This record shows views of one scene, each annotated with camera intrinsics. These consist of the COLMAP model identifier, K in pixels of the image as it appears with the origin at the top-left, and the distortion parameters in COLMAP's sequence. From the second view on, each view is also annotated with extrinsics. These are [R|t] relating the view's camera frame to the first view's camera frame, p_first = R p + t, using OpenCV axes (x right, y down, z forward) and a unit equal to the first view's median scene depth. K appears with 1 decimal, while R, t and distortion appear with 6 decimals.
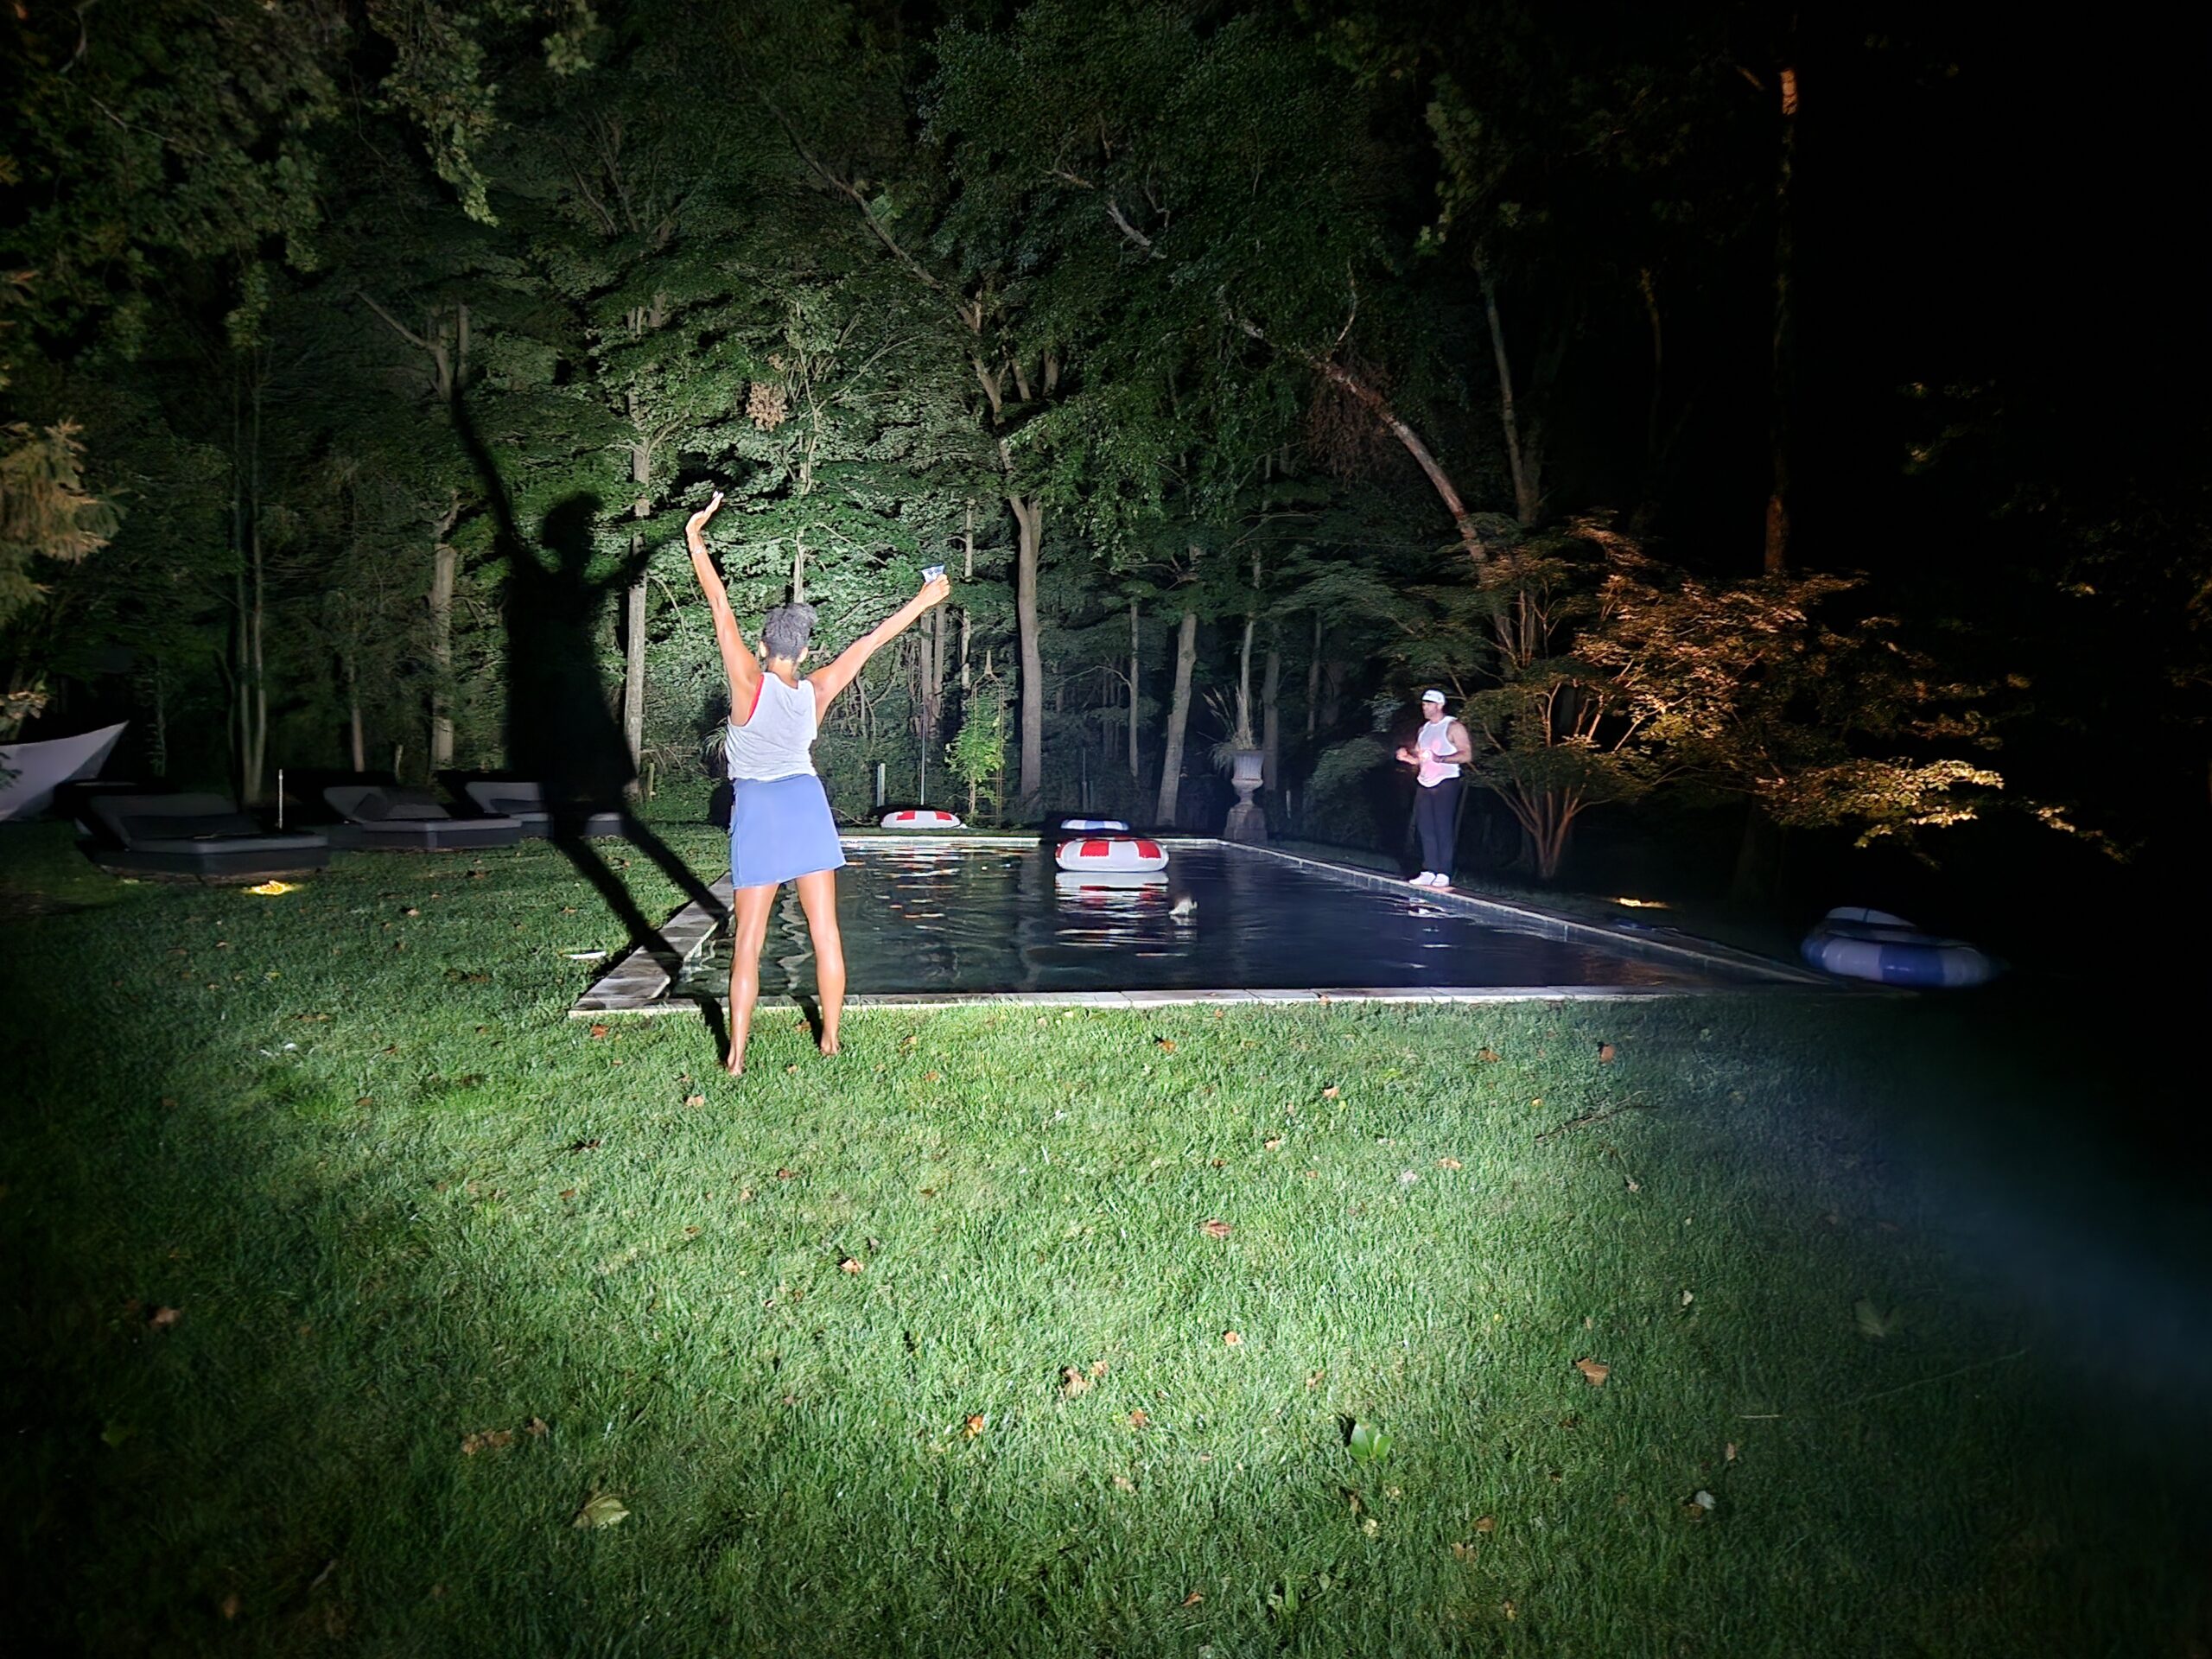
lens RADIAL K [[1487.7, 0, 1110.8], [0, 1487.7, 831.7], [0, 0, 1]] dist [0.066237, -0.002269]
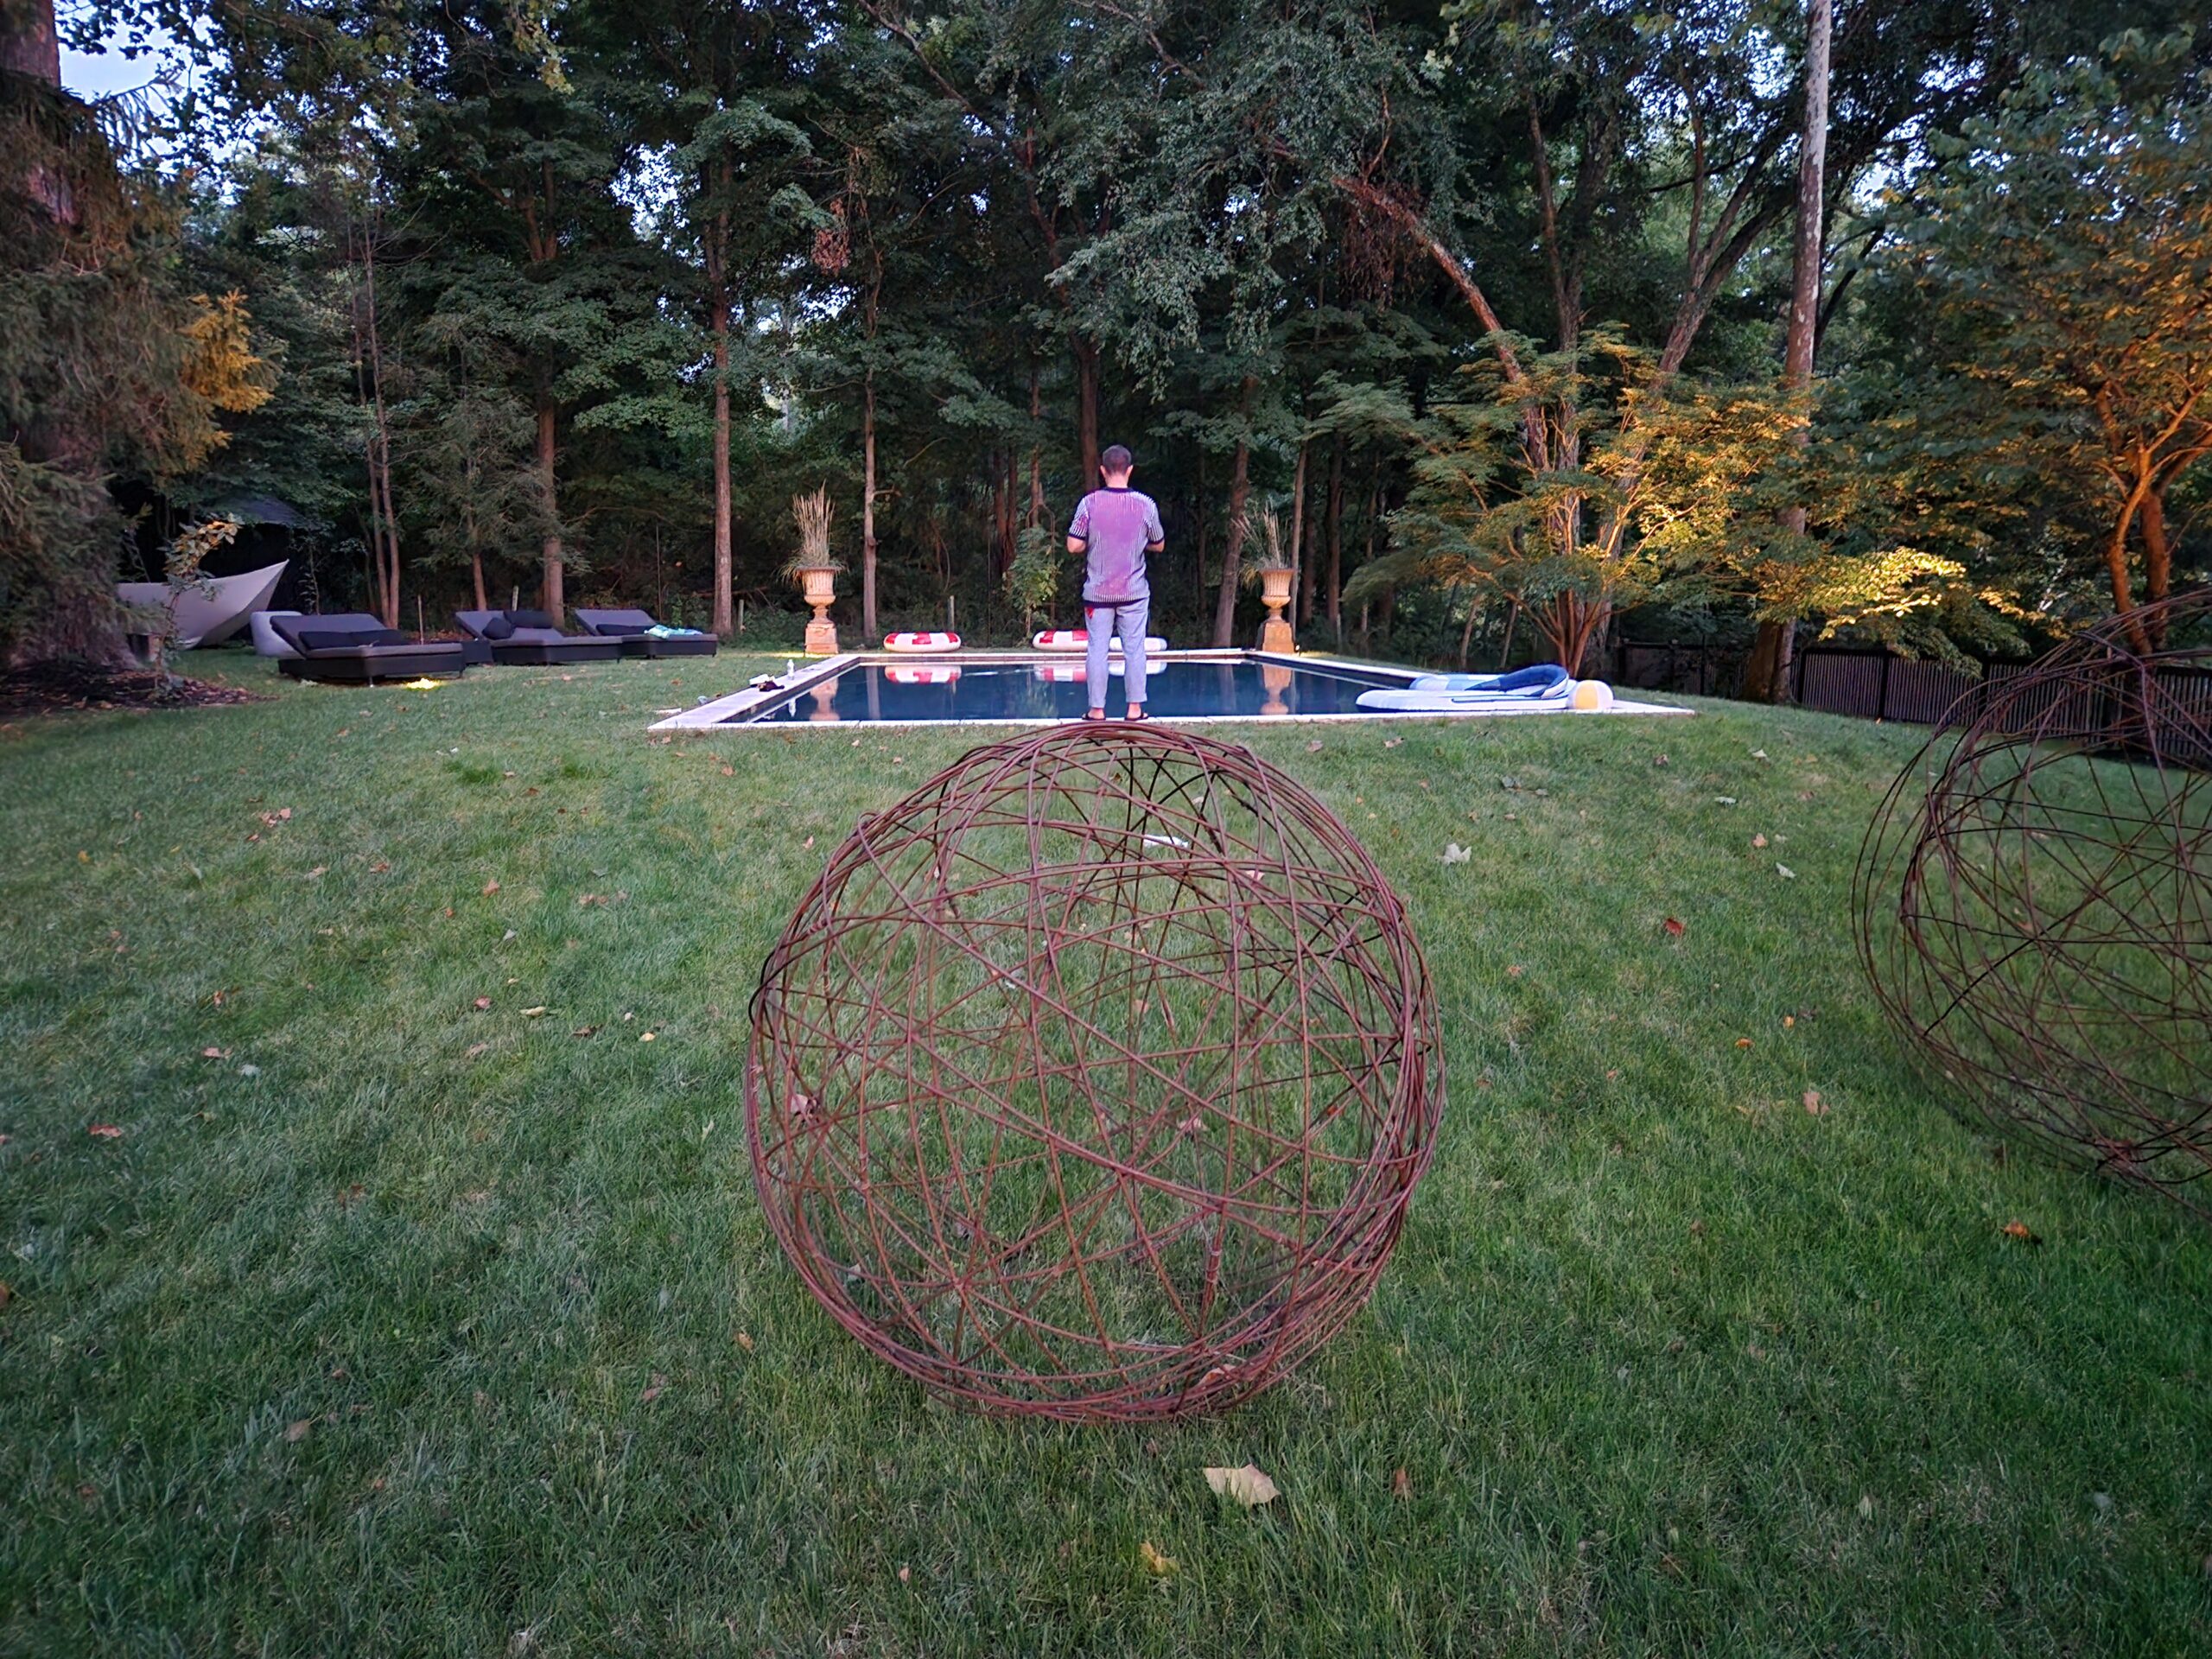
lens RADIAL K [[1487.7, 0, 1098.2], [0, 1487.7, 829.1], [0, 0, 1]] dist [0.066237, -0.002269]
pose [[0.996962, -0.008391, -0.077441, 0.047518], [0.016110, 0.994897, 0.099602, 0.024266], [0.076210, -0.100547, 0.992009, -0.100451]]
